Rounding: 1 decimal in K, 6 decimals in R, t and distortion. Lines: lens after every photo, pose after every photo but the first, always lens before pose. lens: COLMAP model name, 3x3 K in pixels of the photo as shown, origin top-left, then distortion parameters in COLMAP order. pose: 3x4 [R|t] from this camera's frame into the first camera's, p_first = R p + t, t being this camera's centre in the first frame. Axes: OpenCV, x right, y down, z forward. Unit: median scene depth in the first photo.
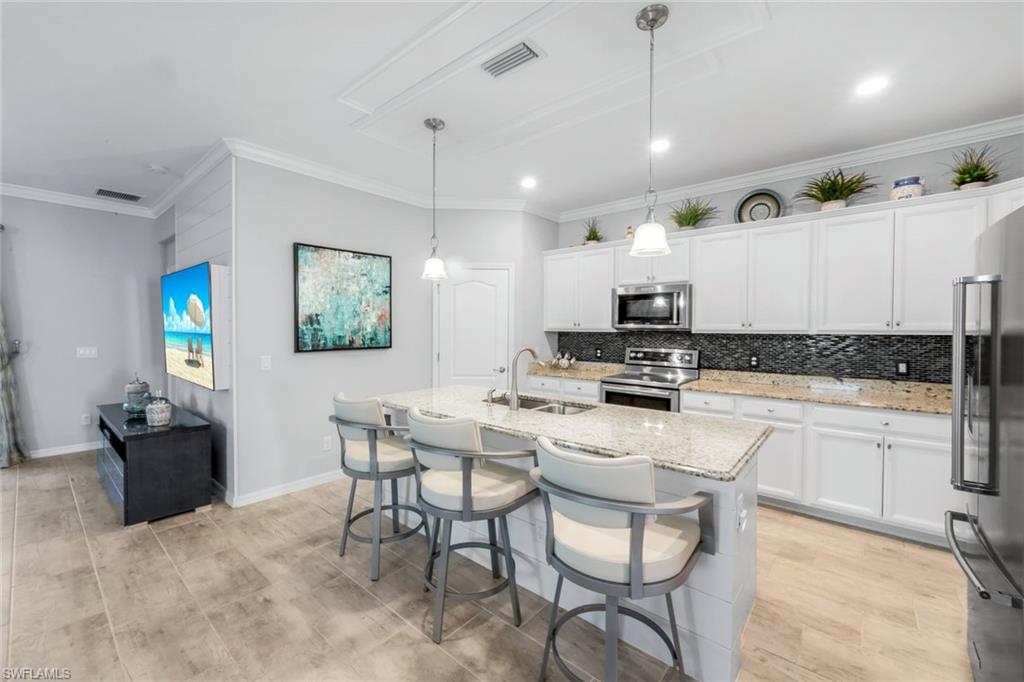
lens RADIAL K [[416.5, 0, 508.4], [0, 416.5, 334.1], [0, 0, 1]] dist [0.000034, 0.000109]
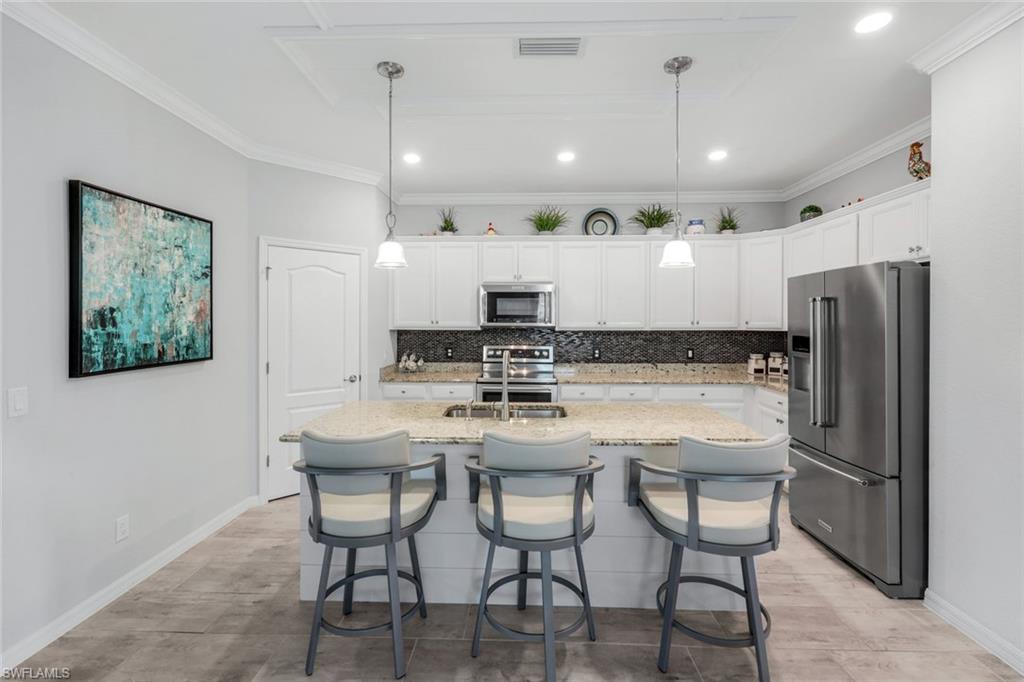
lens RADIAL K [[461.0, 0, 510.7], [0, 461.0, 323.2], [0, 0, 1]] dist [0.000851, 0.000208]
pose [[0.779828, -0.005471, 0.625969, -0.402698], [0.010938, 0.999928, -0.004887, -0.016885], [-0.625898, 0.010658, 0.779832, 0.139141]]
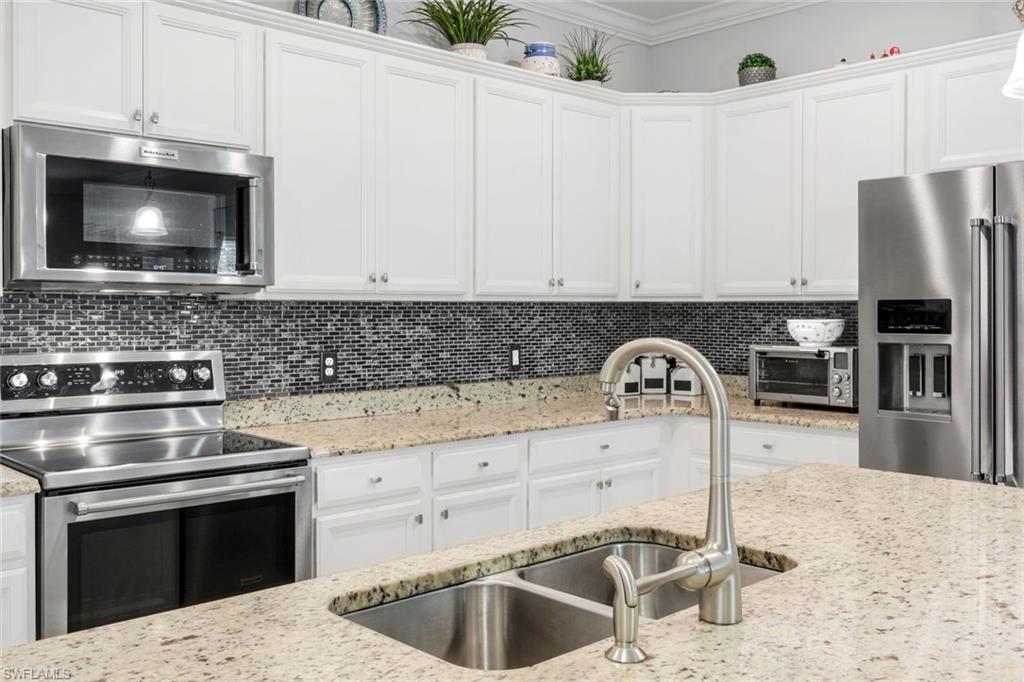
lens RADIAL K [[946.5, 0, 511.5], [0, 946.5, 316.9], [0, 0, 1]] dist [0.001108, 0.000740]
pose [[0.105915, -0.010235, 0.994323, -0.334336], [0.016036, 0.999835, 0.008584, 0.008833], [-0.994246, 0.015036, 0.106061, 0.706099]]
